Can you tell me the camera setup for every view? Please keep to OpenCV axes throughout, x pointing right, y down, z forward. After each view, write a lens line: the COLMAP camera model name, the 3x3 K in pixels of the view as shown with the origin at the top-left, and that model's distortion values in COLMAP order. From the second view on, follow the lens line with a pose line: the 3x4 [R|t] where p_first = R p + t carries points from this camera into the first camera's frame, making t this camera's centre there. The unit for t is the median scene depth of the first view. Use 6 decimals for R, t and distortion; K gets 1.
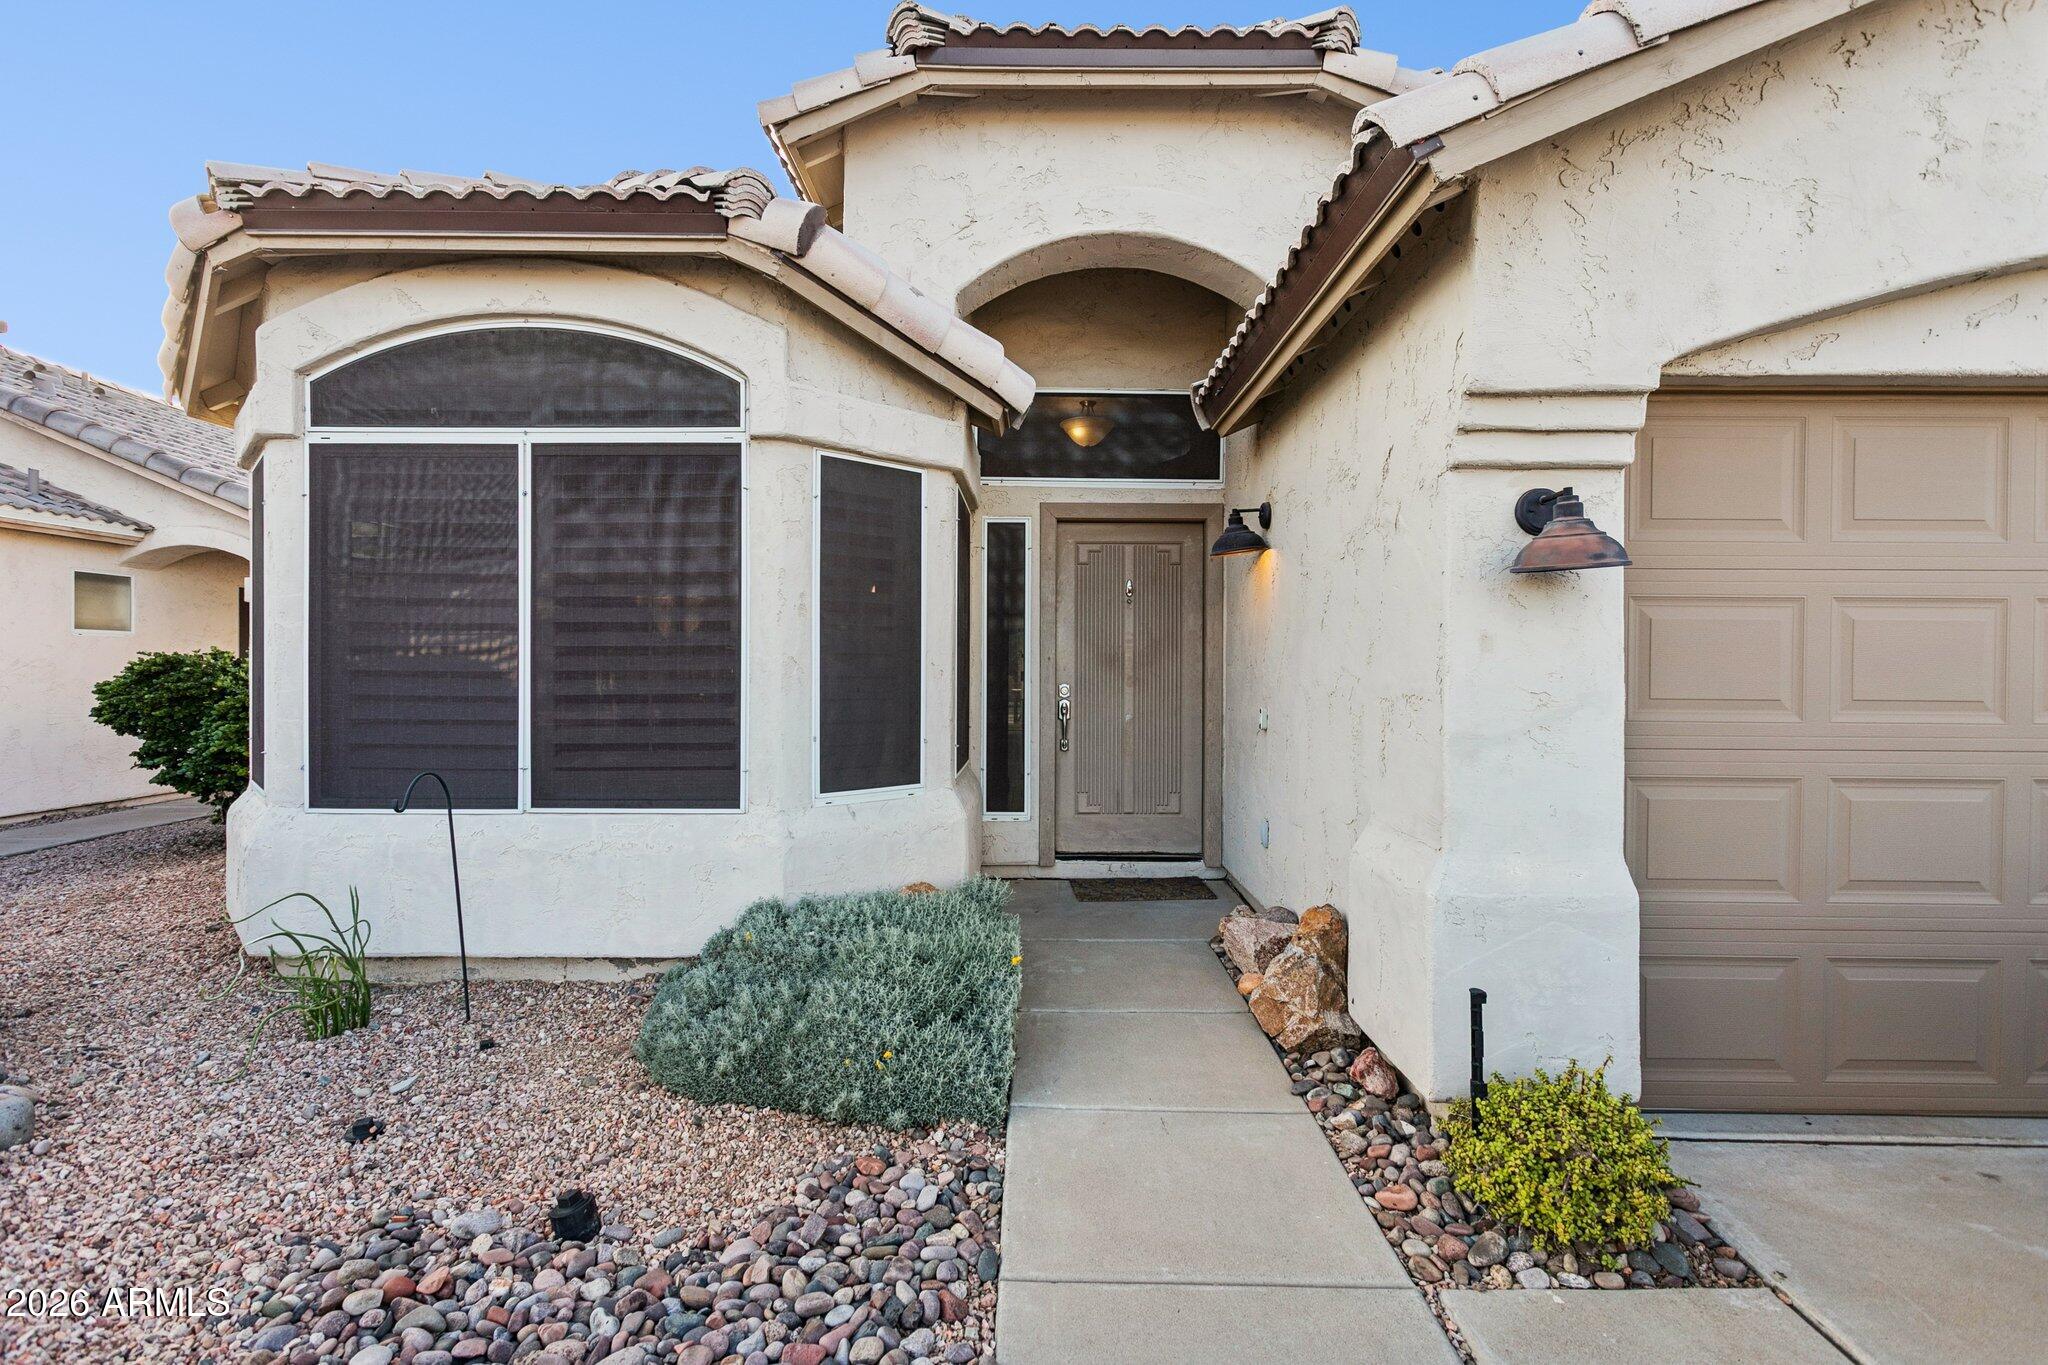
lens RADIAL K [[953.2, 0, 1024.0], [0, 953.2, 682.5], [0, 0, 1]] dist [0.001219, 0.000115]
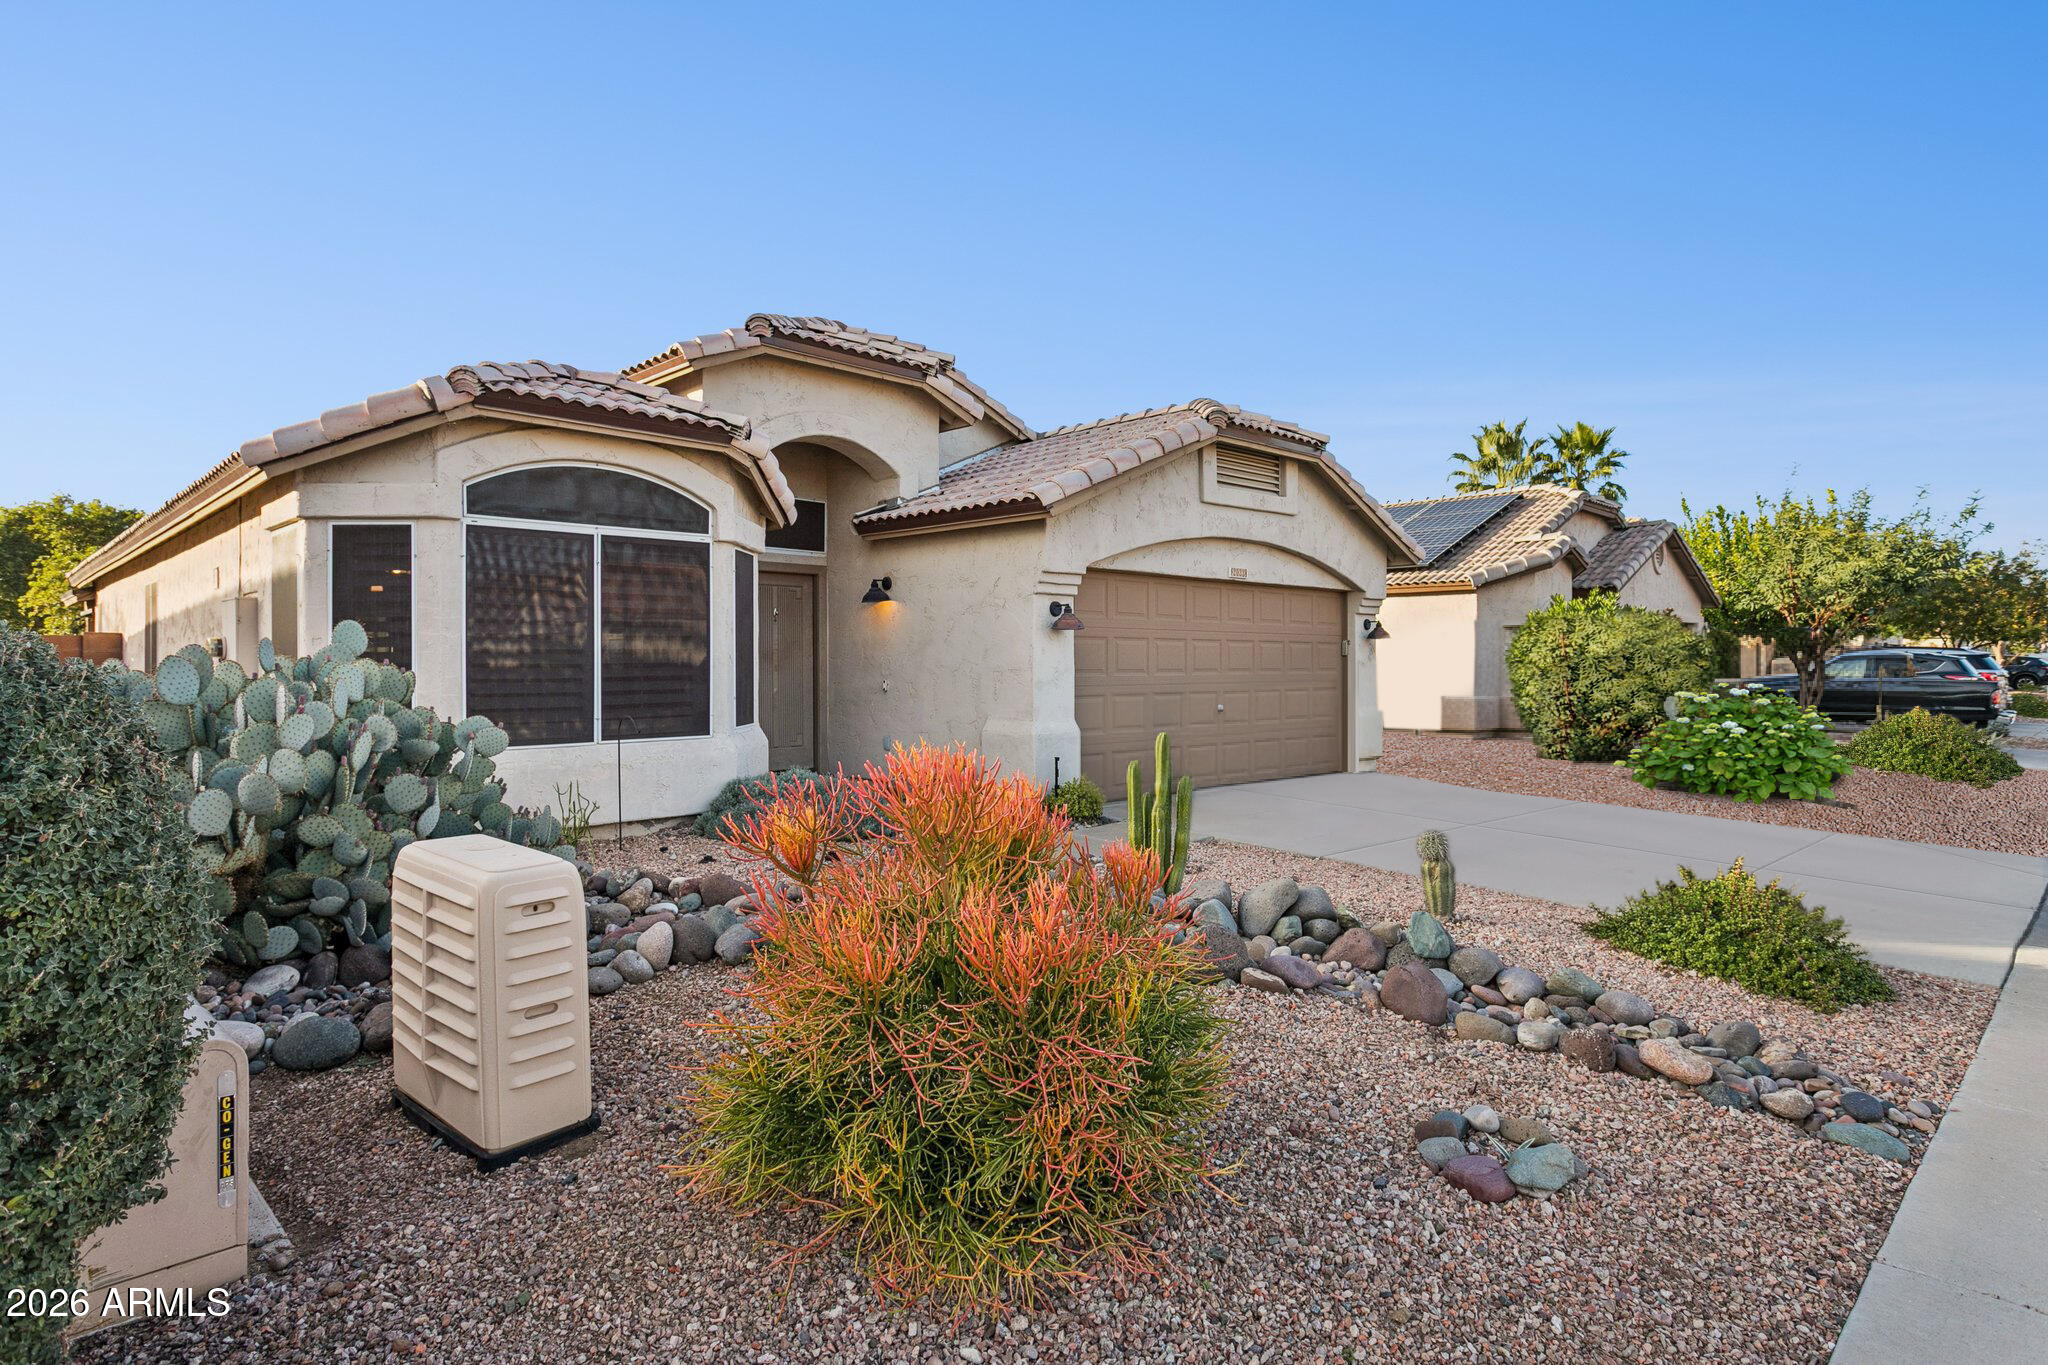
lens RADIAL K [[1045.2, 0, 1046.0], [0, 1045.2, 680.8], [0, 0, 1]] dist [-0.004465, 0.000781]
pose [[0.705383, -0.016898, 0.708625, -1.306424], [0.014927, 0.999848, 0.008984, 0.015502], [-0.708669, 0.004240, 0.705529, -0.947255]]
